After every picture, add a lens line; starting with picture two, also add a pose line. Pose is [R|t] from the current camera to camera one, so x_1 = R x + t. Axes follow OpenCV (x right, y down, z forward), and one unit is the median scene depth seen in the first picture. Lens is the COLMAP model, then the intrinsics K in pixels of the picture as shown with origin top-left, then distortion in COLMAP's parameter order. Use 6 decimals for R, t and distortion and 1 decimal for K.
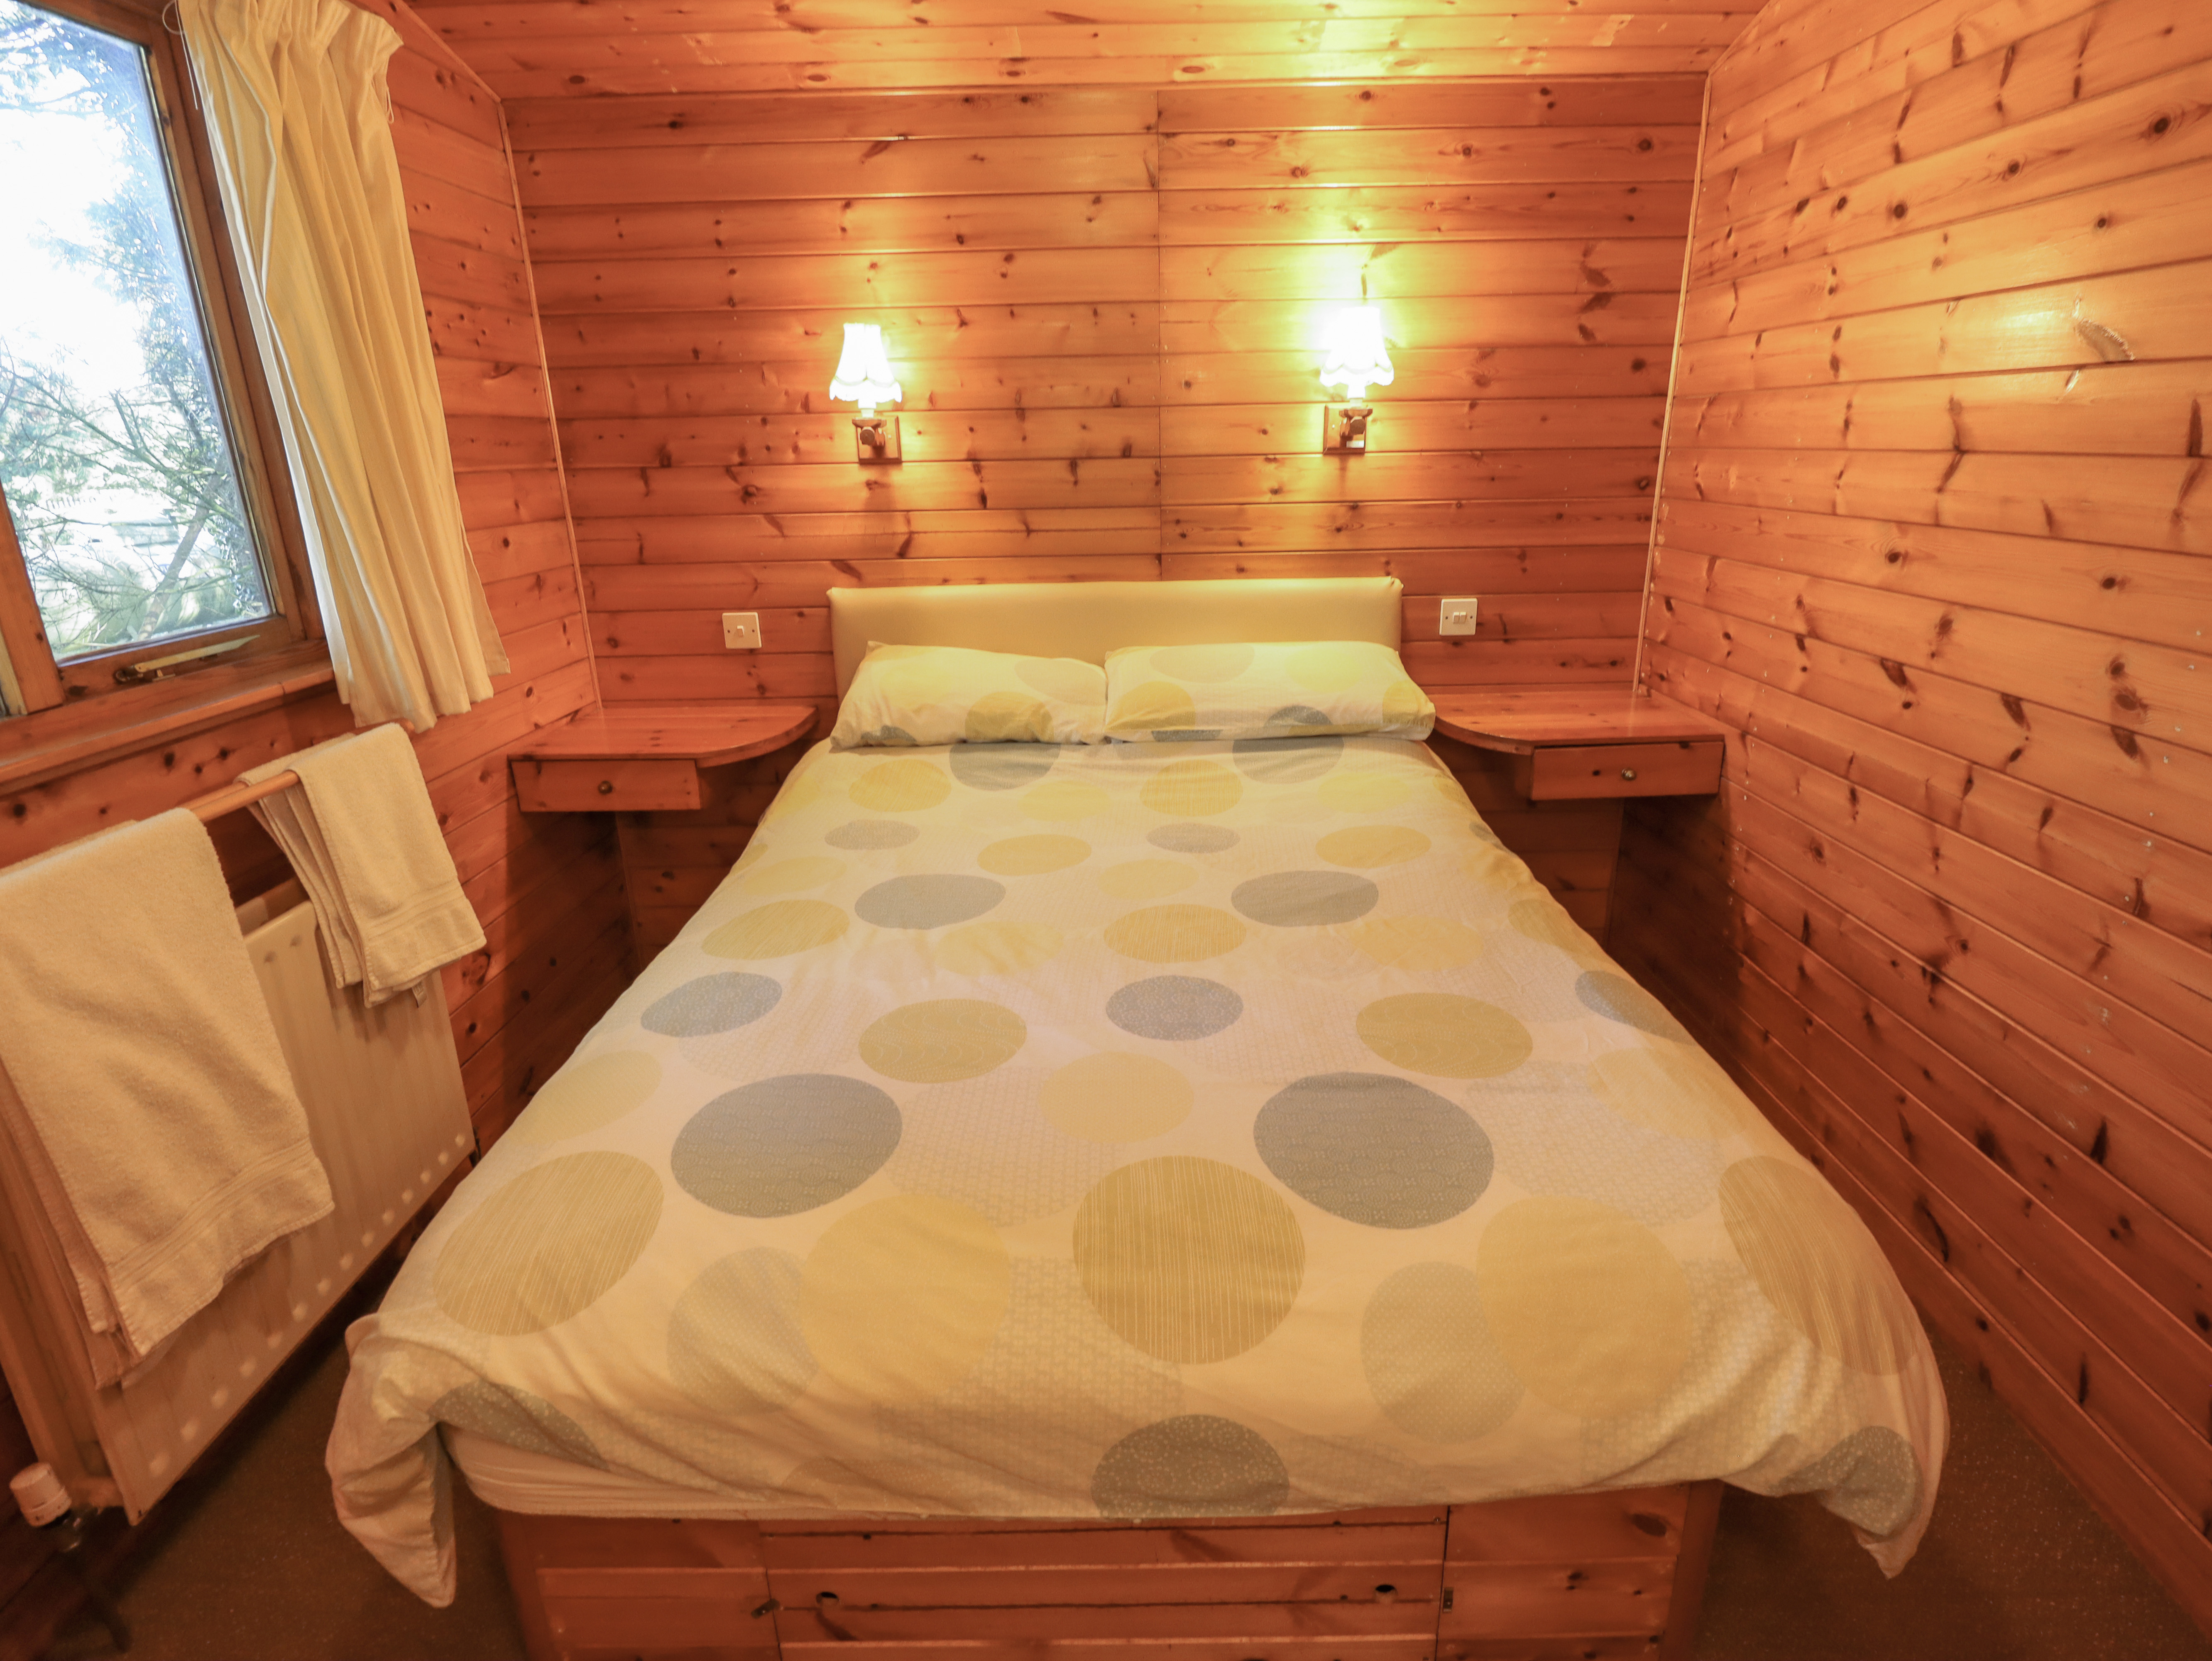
lens RADIAL K [[1152.3, 0, 1119.2], [0, 1152.3, 834.3], [0, 0, 1]] dist [-0.002107, -0.012164]
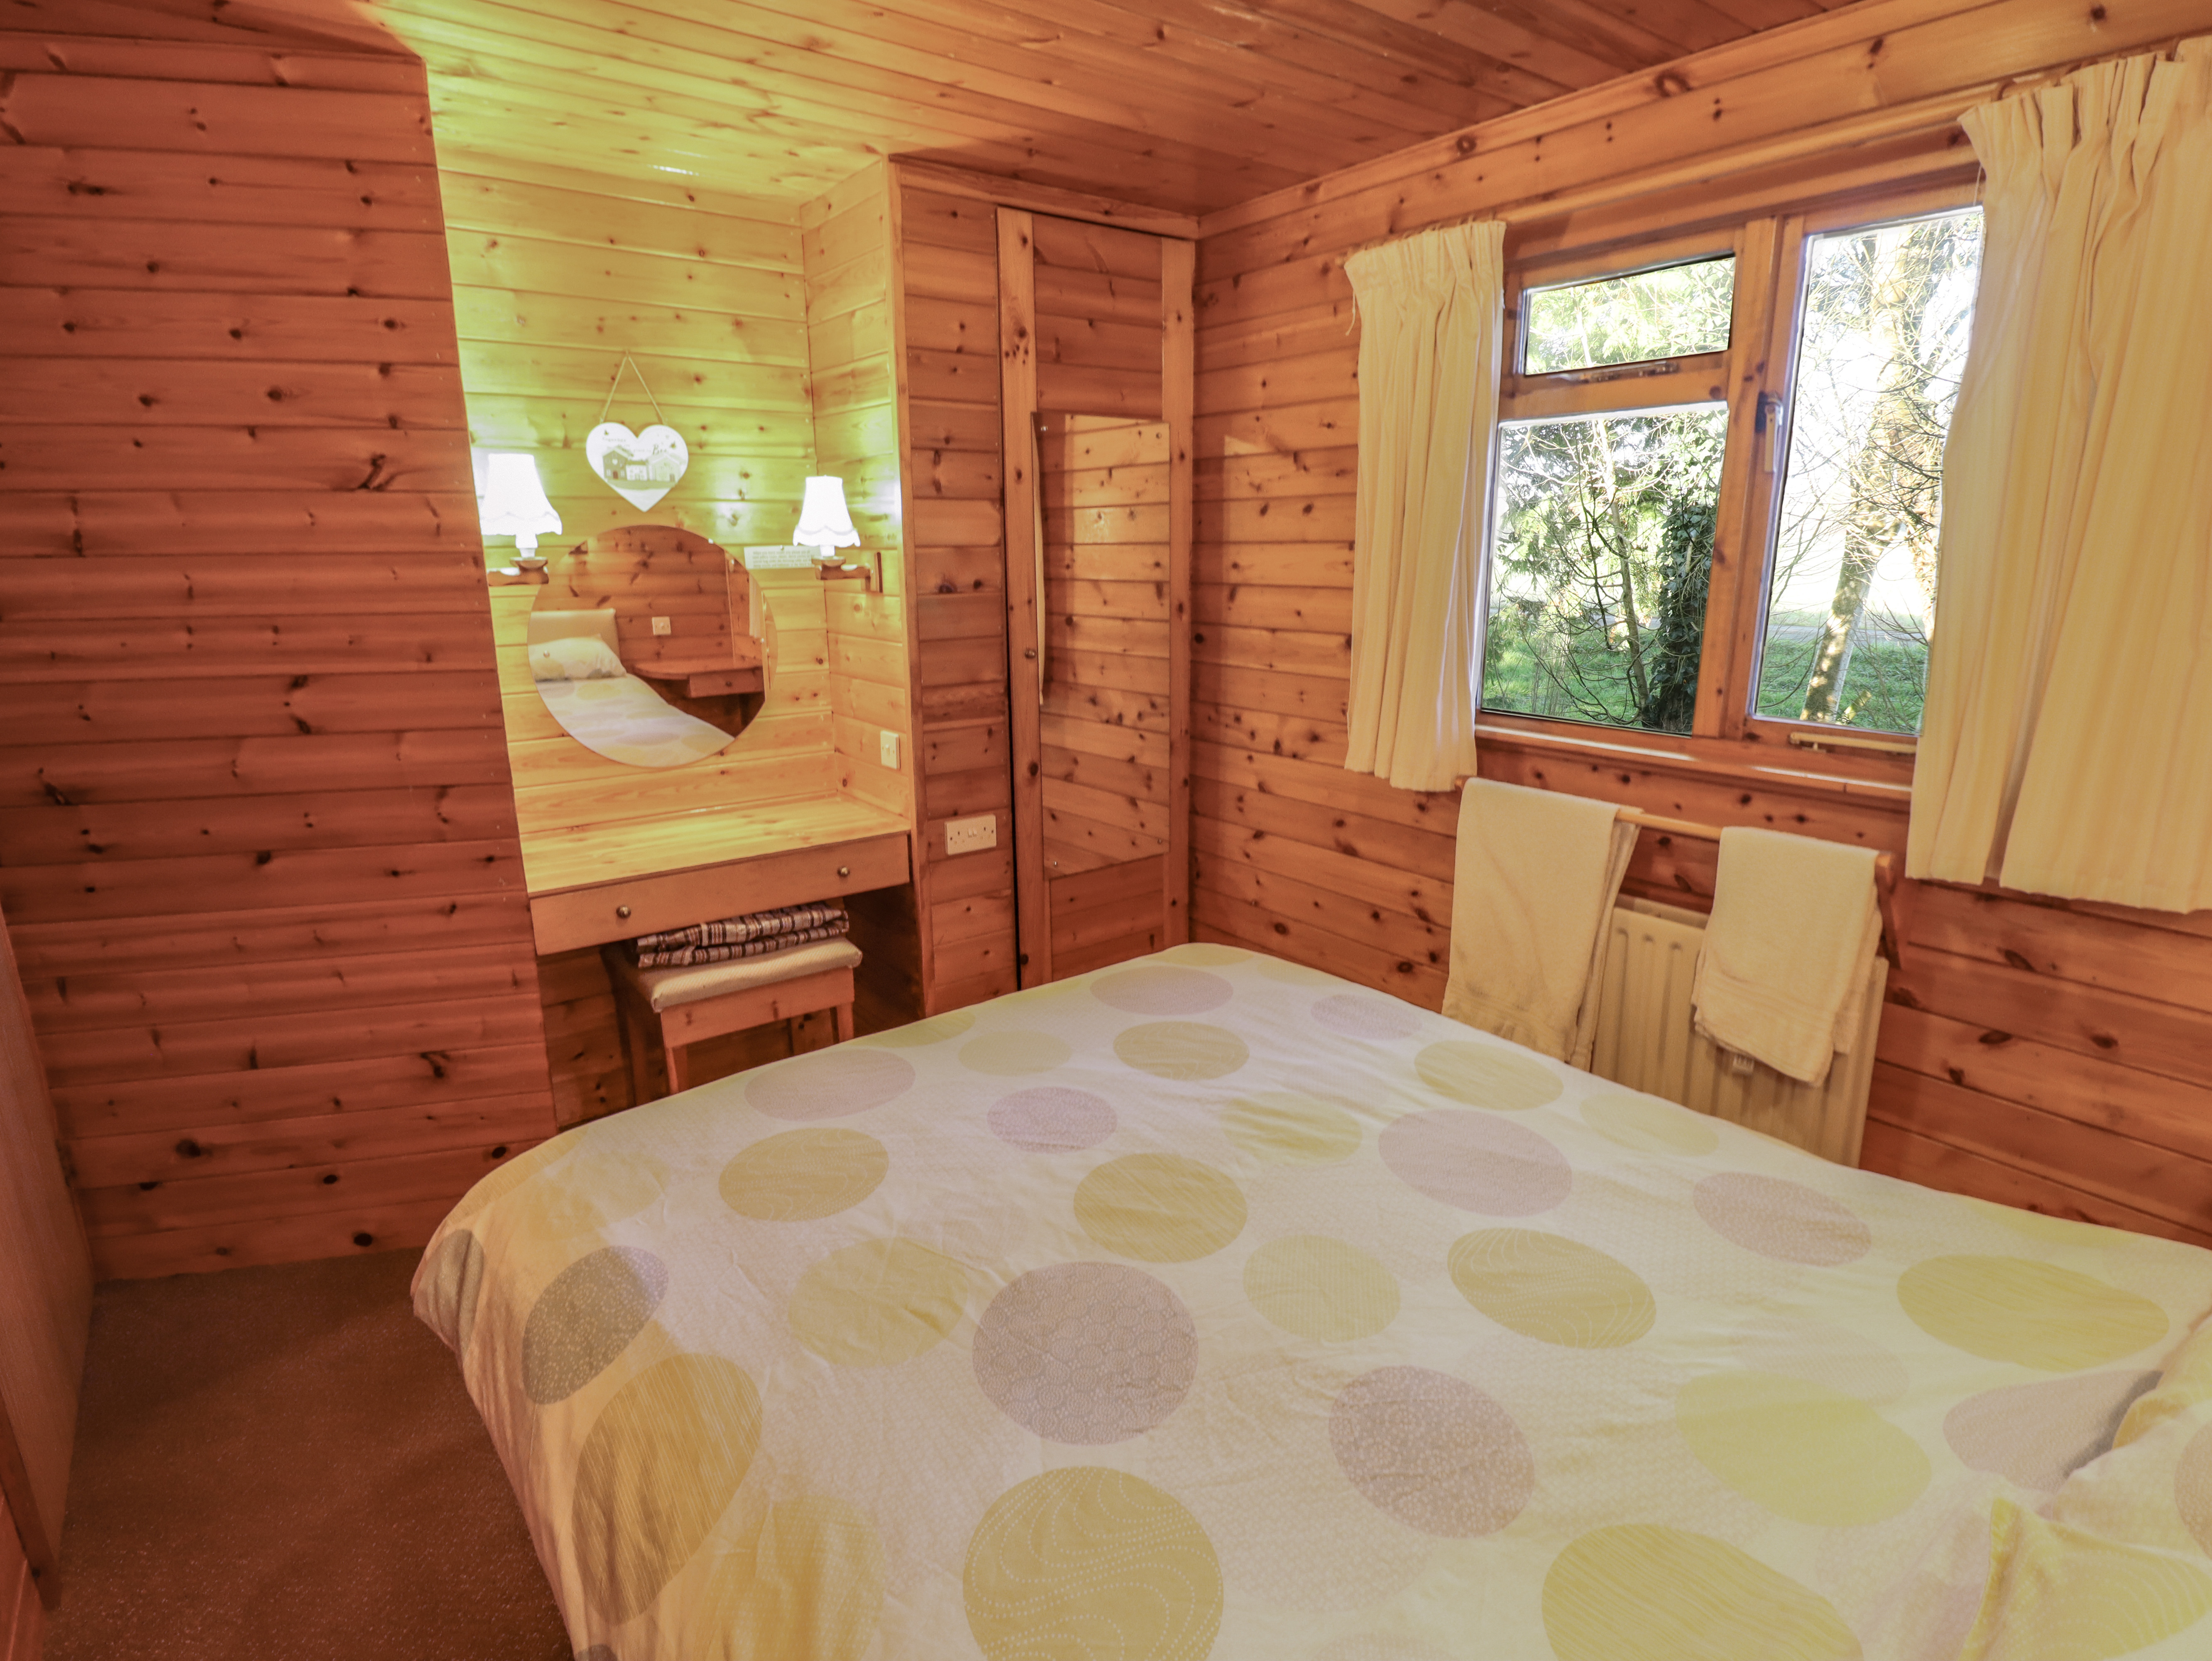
lens RADIAL K [[1152.3, 0, 1119.4], [0, 1152.3, 820.8], [0, 0, 1]] dist [-0.002107, -0.012164]
pose [[-0.793139, 0.169107, -0.585093, 0.341063], [-0.175833, 0.856192, 0.485817, -0.364455], [0.583107, 0.488199, -0.649345, 0.941109]]
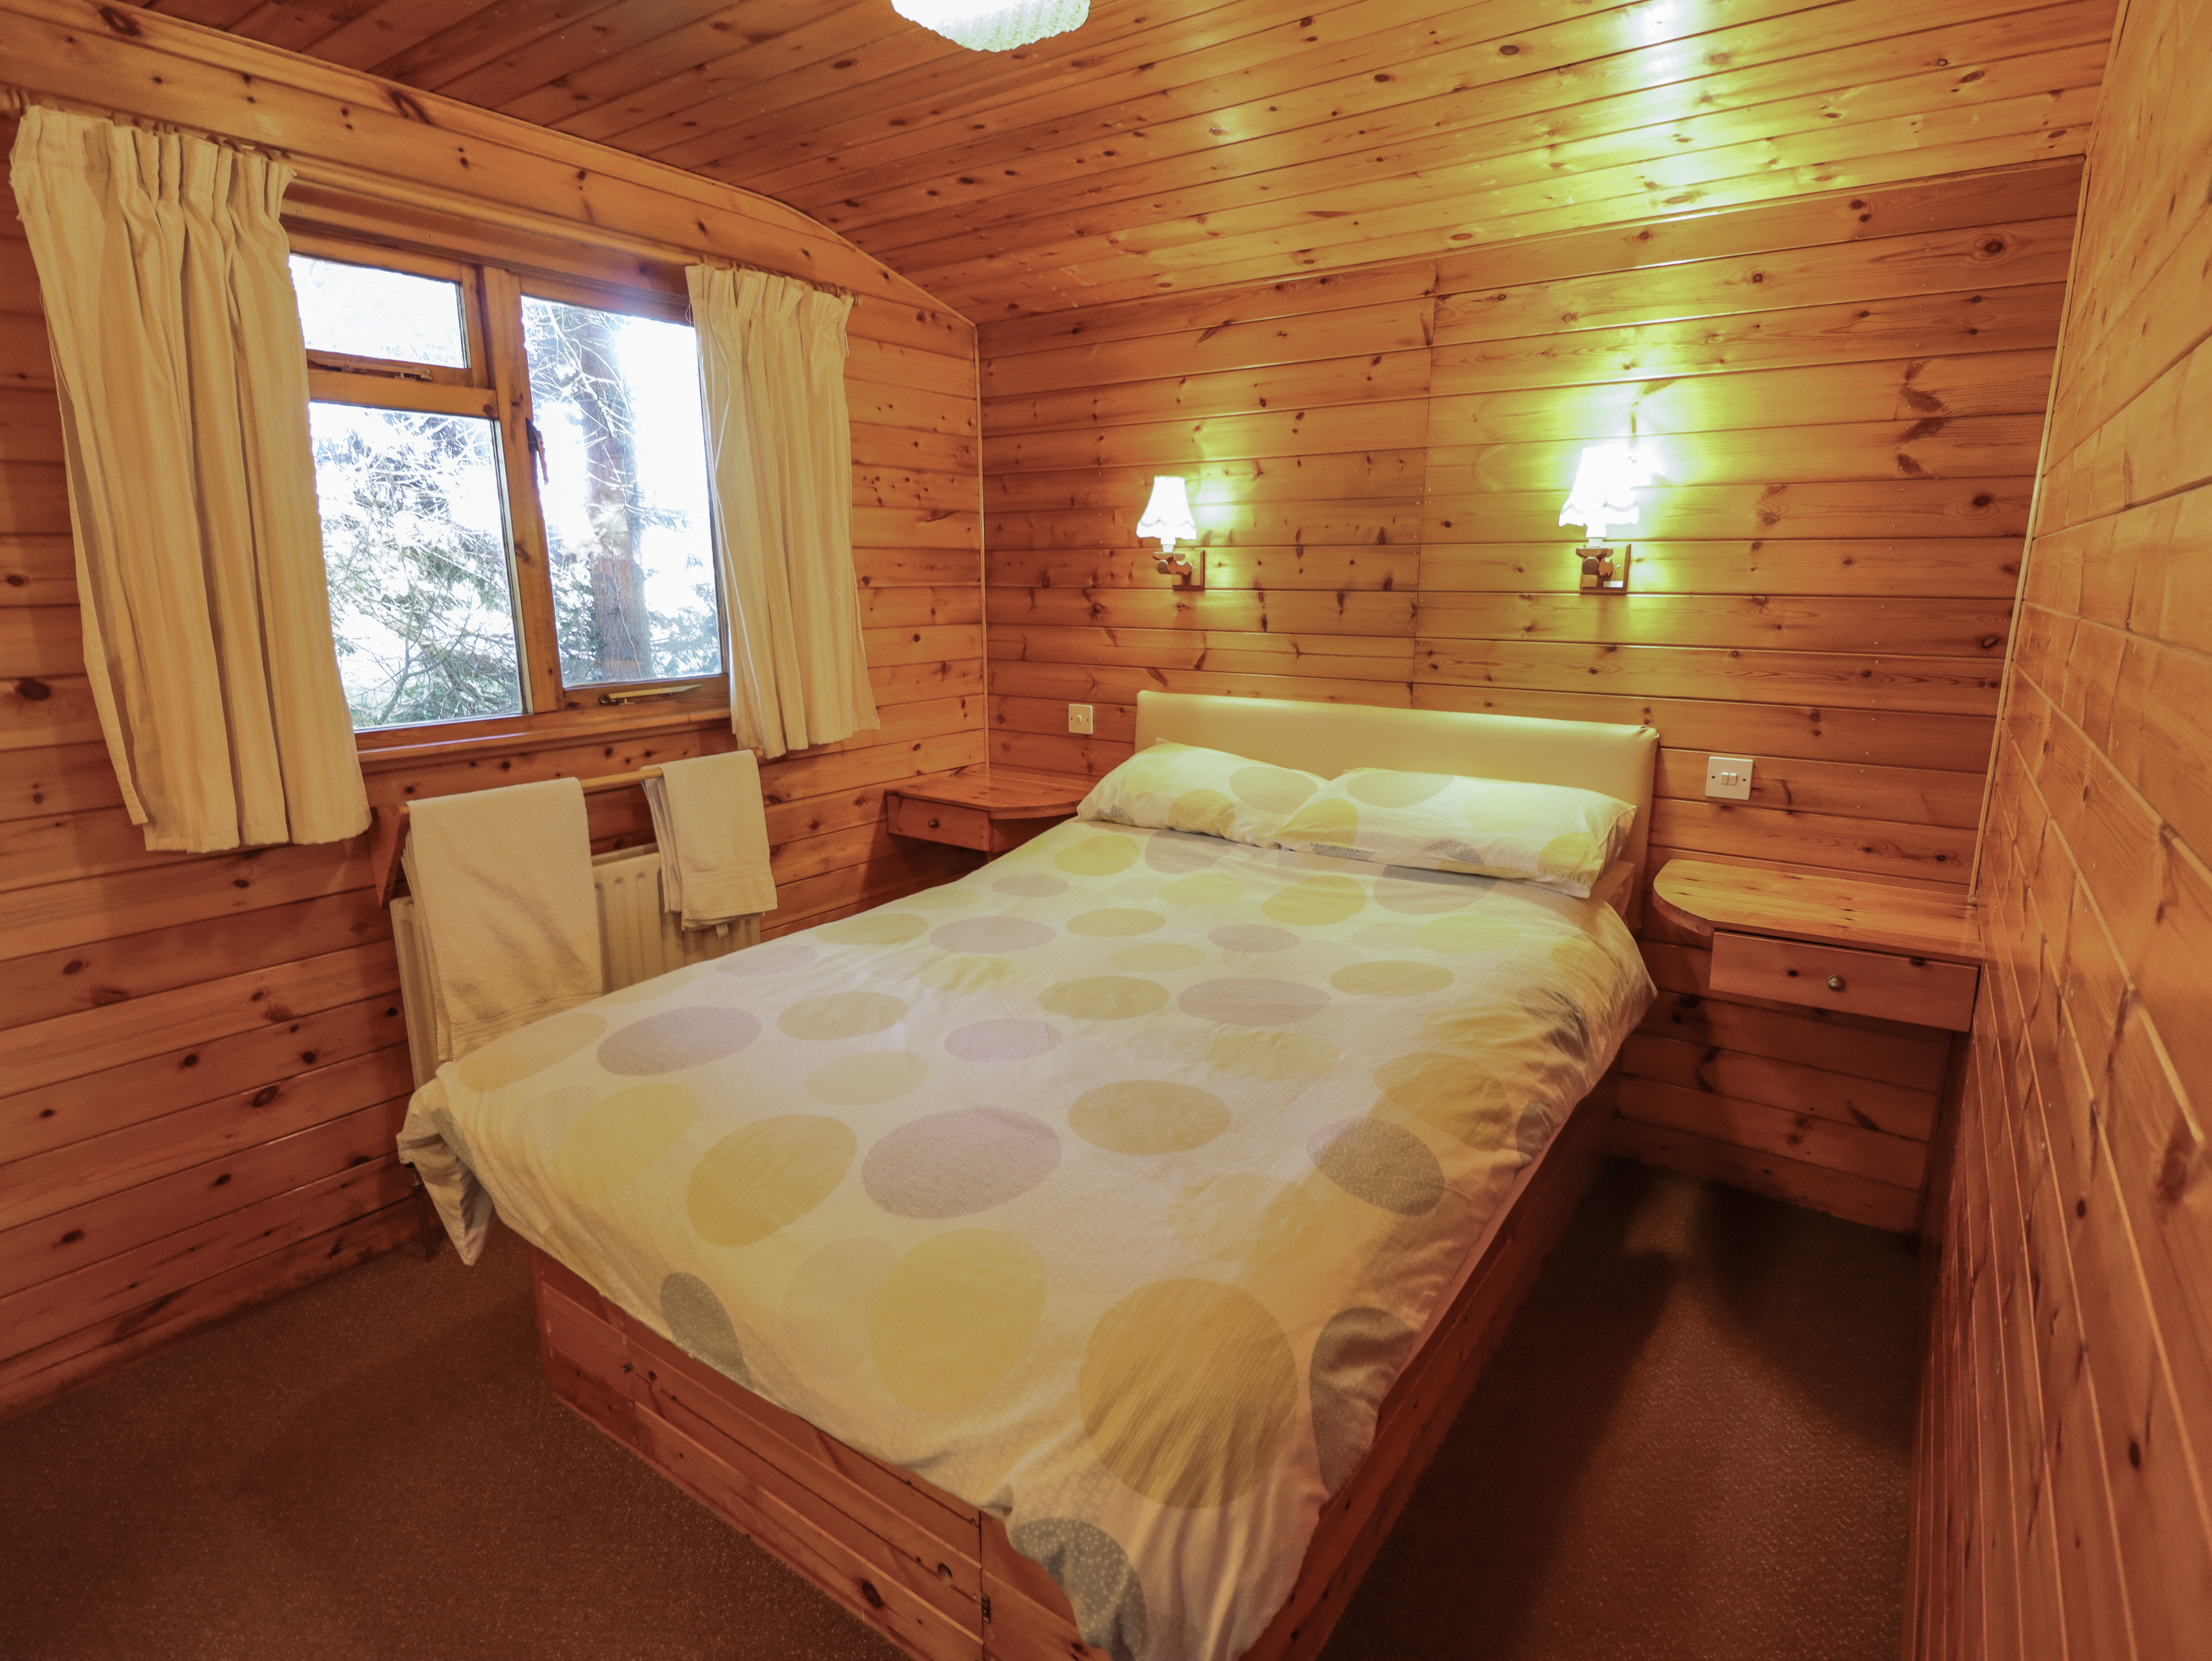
lens RADIAL K [[1152.3, 0, 1125.3], [0, 1152.3, 835.1], [0, 0, 1]] dist [-0.002107, -0.012164]
pose [[0.818406, 0.146969, -0.555529, 0.461906], [-0.200039, 0.979139, -0.035660, -0.024246], [0.538699, 0.140312, 0.830732, 0.027450]]
